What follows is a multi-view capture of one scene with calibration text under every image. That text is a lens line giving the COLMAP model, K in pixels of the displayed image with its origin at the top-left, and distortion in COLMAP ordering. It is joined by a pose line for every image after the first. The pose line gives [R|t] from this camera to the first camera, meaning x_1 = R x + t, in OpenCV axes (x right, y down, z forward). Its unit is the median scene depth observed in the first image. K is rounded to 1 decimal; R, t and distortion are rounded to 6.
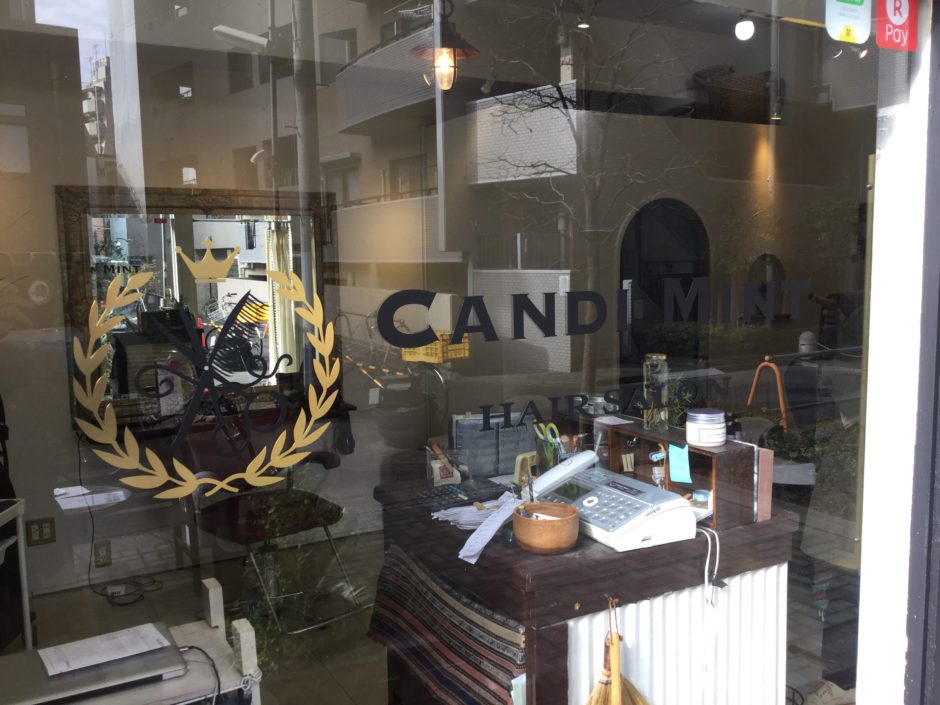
lens RADIAL K [[854.2, 0, 470.0], [0, 854.2, 352.5], [0, 0, 1]] dist [0.099401, -0.225417]
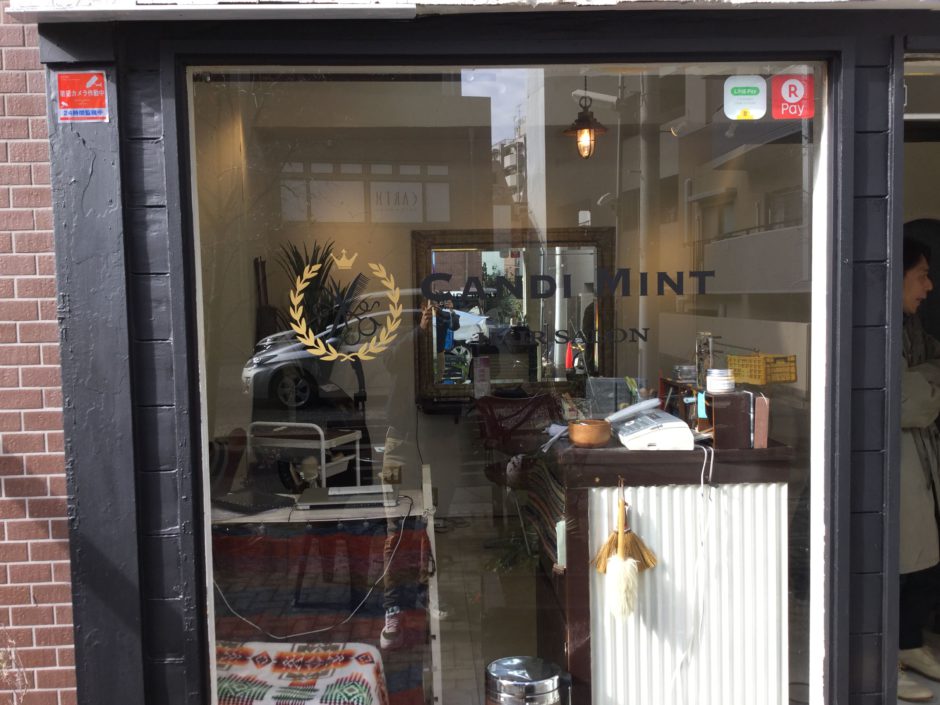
lens RADIAL K [[854.2, 0, 470.0], [0, 854.2, 352.5], [0, 0, 1]] dist [0.099401, -0.225417]
pose [[0.893959, 0.027158, -0.447326, 0.568889], [-0.045944, 0.998457, -0.031198, 0.110063], [0.445788, 0.048441, 0.893827, -0.496290]]
